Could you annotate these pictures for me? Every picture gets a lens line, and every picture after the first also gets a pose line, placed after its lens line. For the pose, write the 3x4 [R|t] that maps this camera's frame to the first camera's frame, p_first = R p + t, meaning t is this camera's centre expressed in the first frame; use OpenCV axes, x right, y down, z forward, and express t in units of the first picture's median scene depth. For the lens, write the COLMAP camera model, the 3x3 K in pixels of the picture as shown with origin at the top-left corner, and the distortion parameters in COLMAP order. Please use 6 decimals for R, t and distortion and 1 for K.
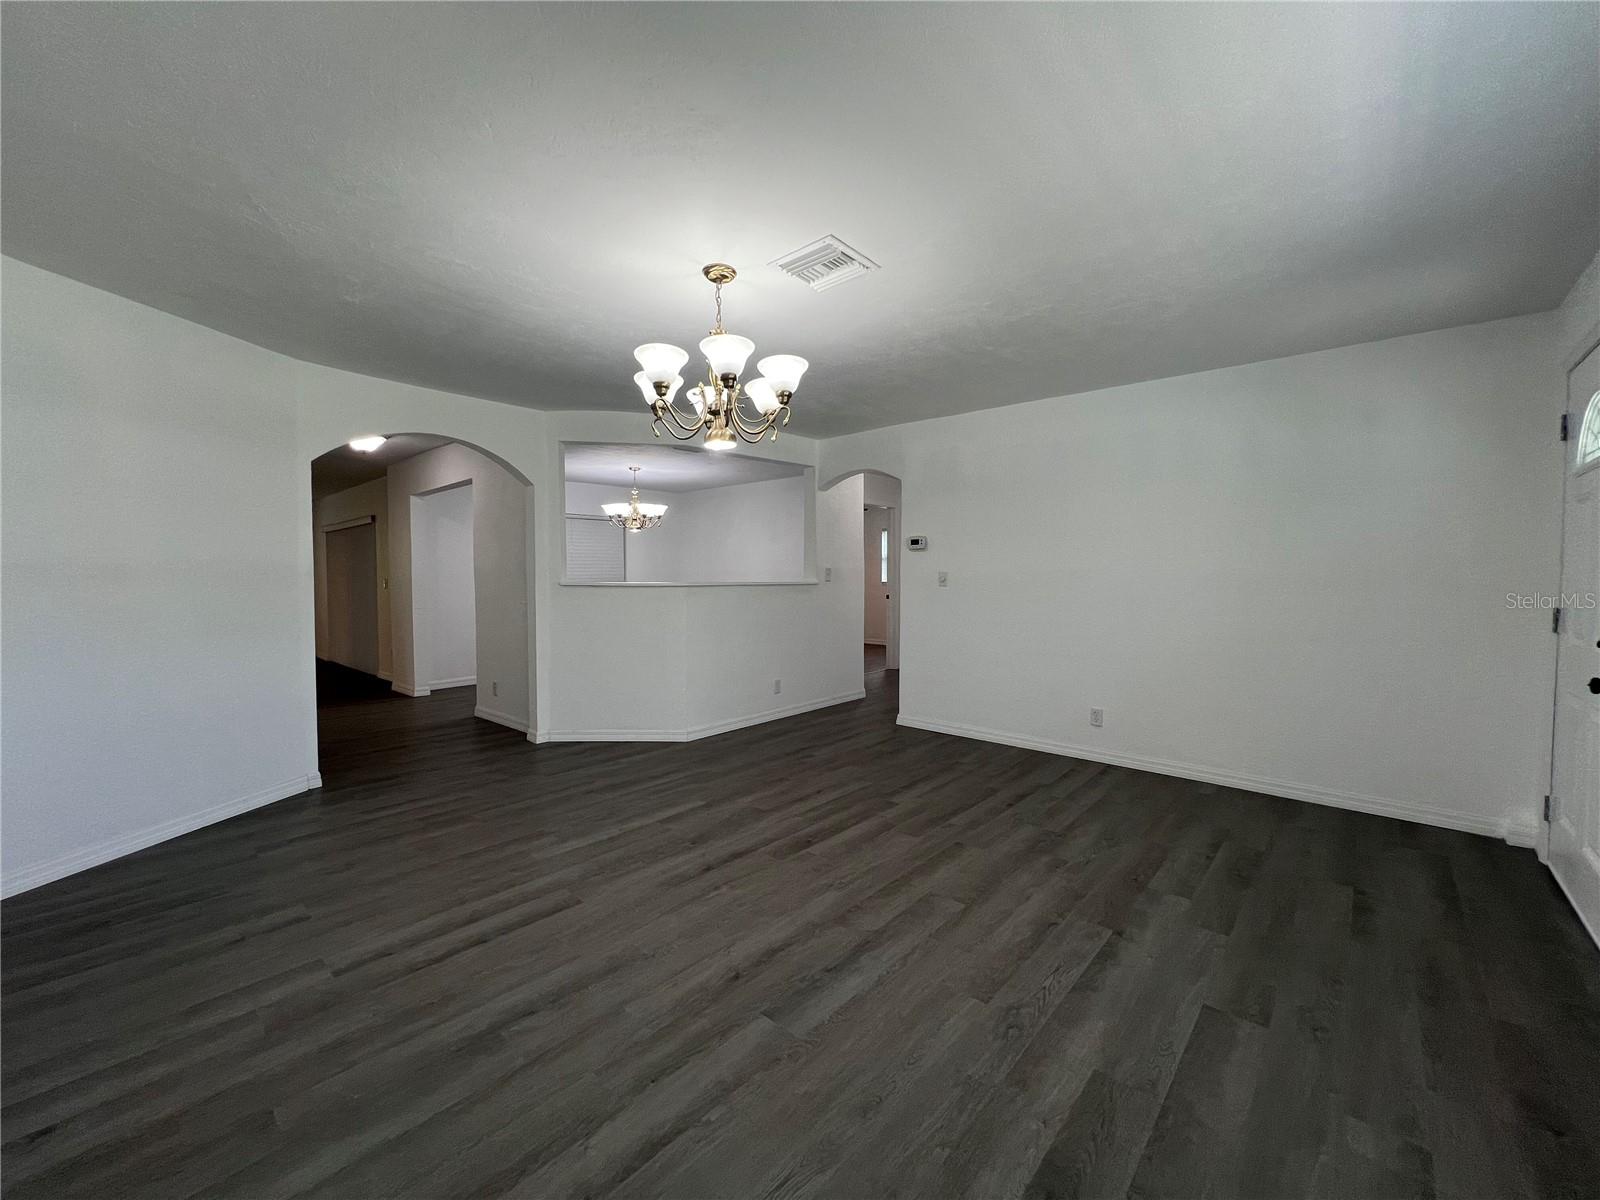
lens RADIAL K [[642.1, 0, 799.8], [0, 642.1, 603.6], [0, 0, 1]] dist [-0.001710, 0.000192]
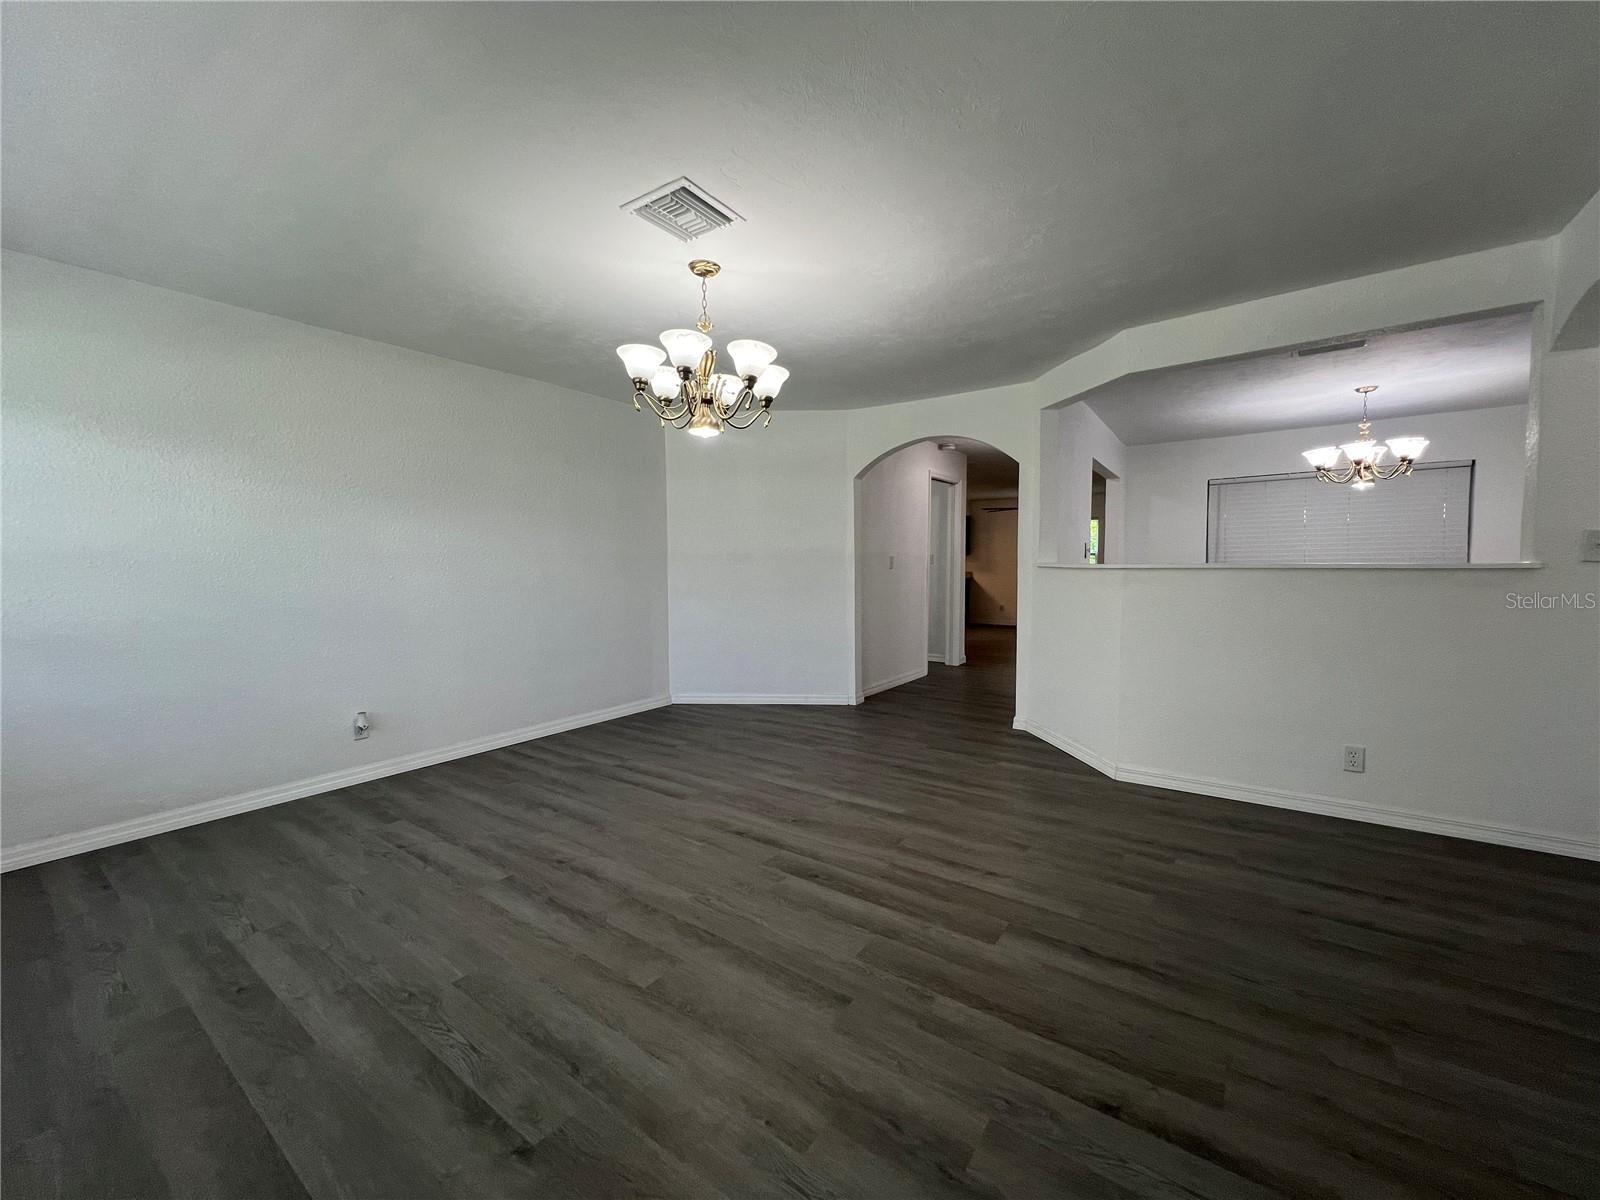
lens RADIAL K [[642.1, 0, 792.7], [0, 642.1, 600.8], [0, 0, 1]] dist [-0.001710, 0.000192]
pose [[0.103407, 0.058447, -0.992920, 0.839477], [-0.038142, 0.997771, 0.054760, -0.027243], [0.993908, 0.032209, 0.105406, 0.906608]]
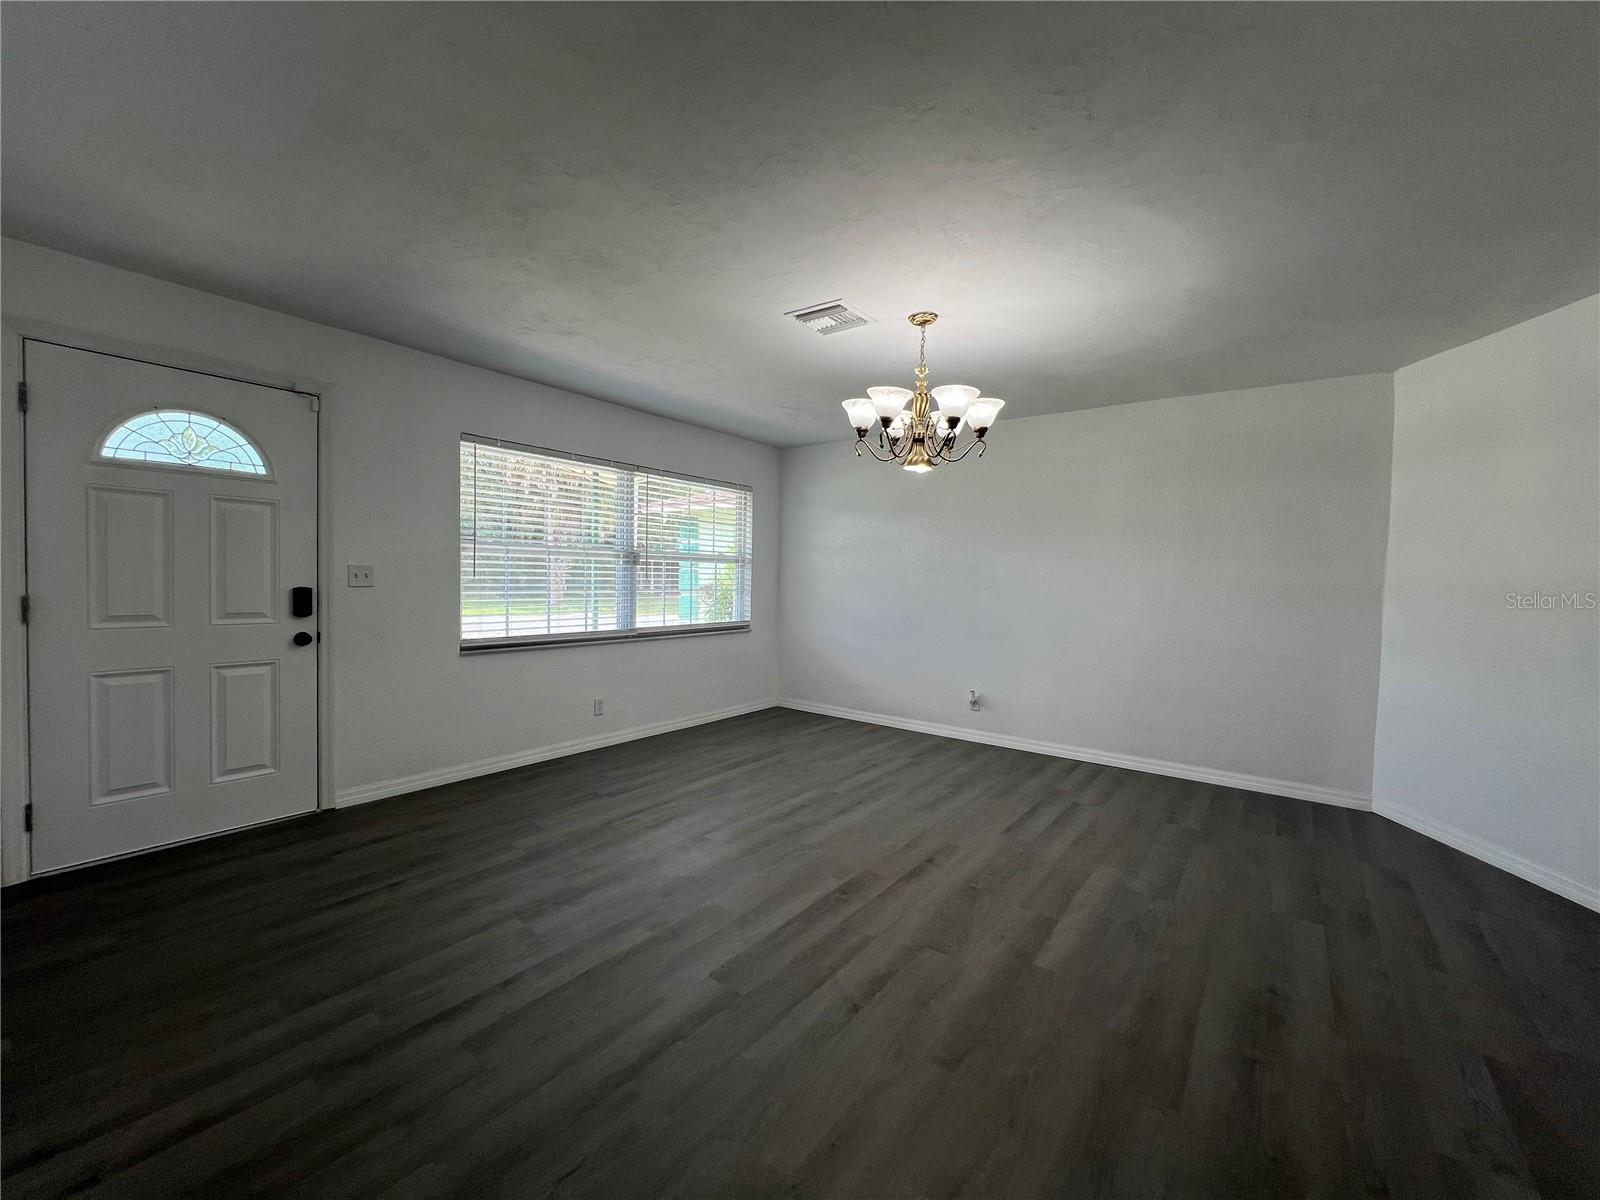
lens RADIAL K [[642.1, 0, 799.2], [0, 642.1, 598.9], [0, 0, 1]] dist [-0.001710, 0.000192]
pose [[-0.996638, -0.021664, -0.079018, 0.153134], [-0.028056, 0.996343, 0.080706, -0.086545], [0.076981, 0.082651, -0.993601, 1.874465]]
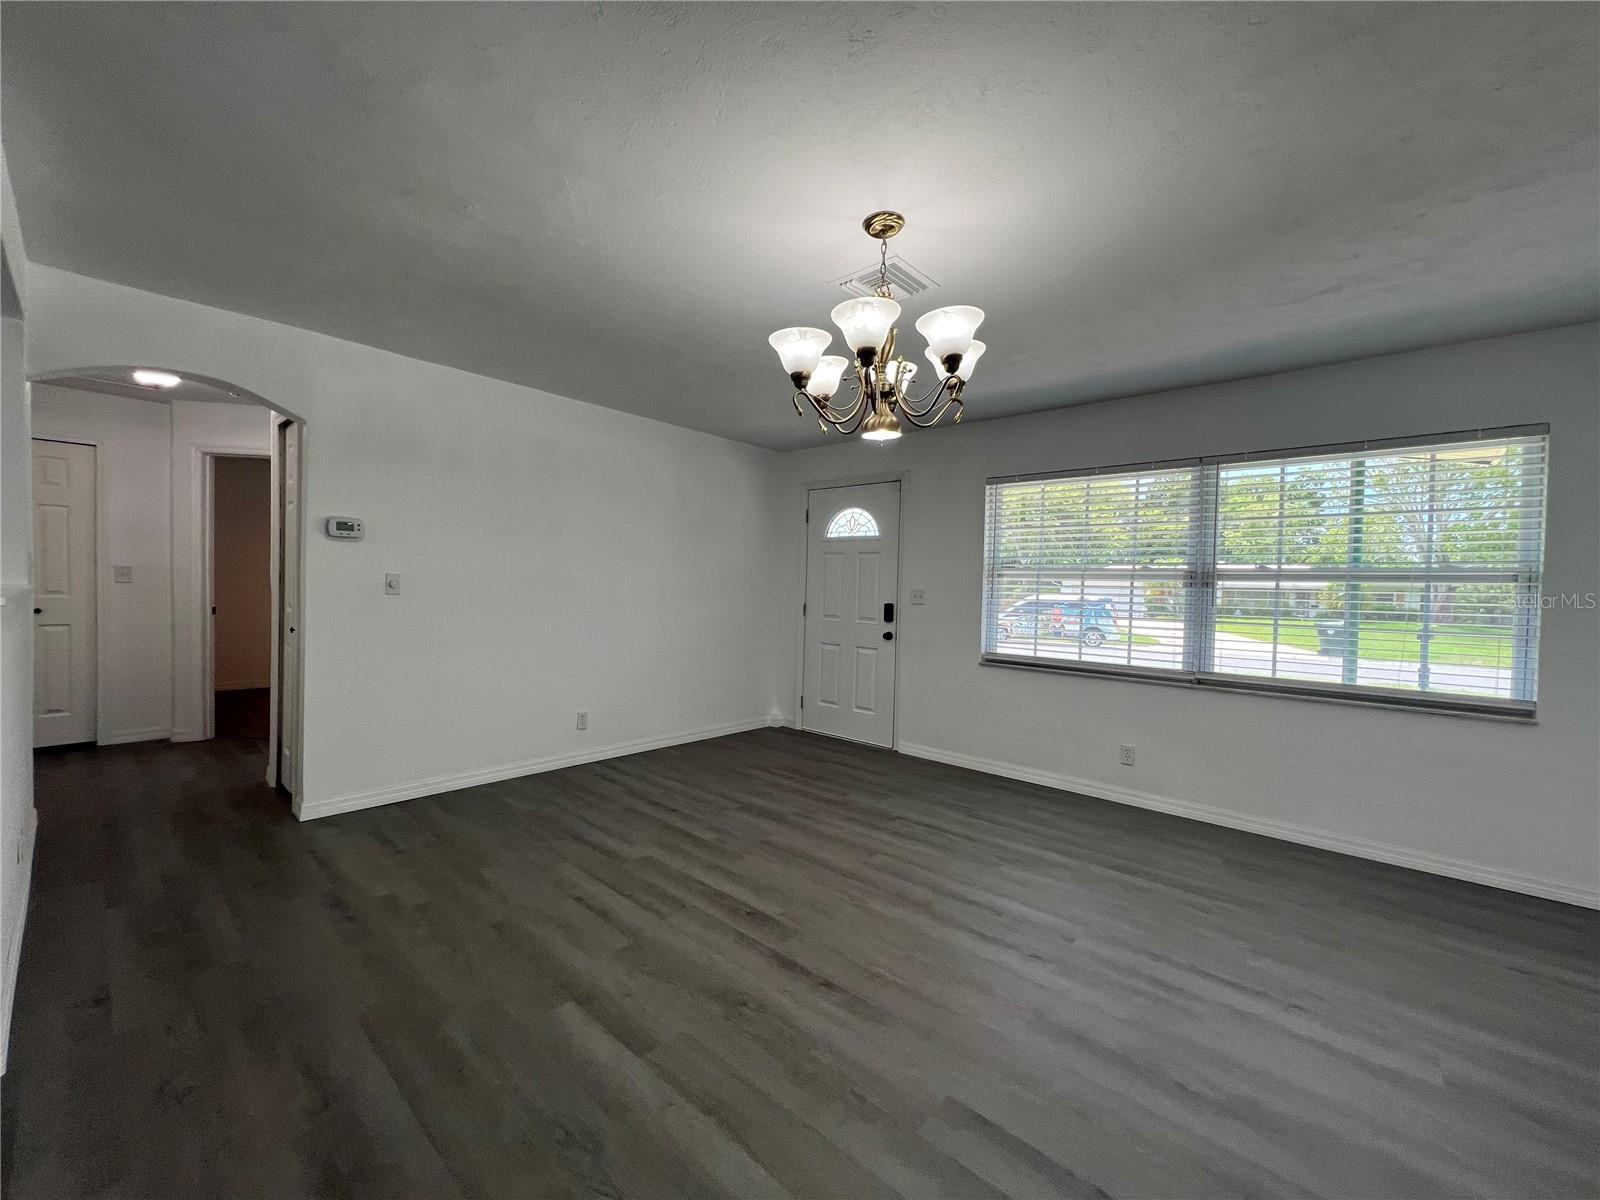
lens RADIAL K [[641.2, 0, 792.2], [0, 641.2, 598.6], [0, 0, 1]] dist [-0.006063, 0.000144]
pose [[0.008020, -0.022617, 0.999712, -0.825556], [0.021009, 0.999527, 0.022445, -0.051145], [-0.999747, 0.020823, 0.008491, 0.965352]]
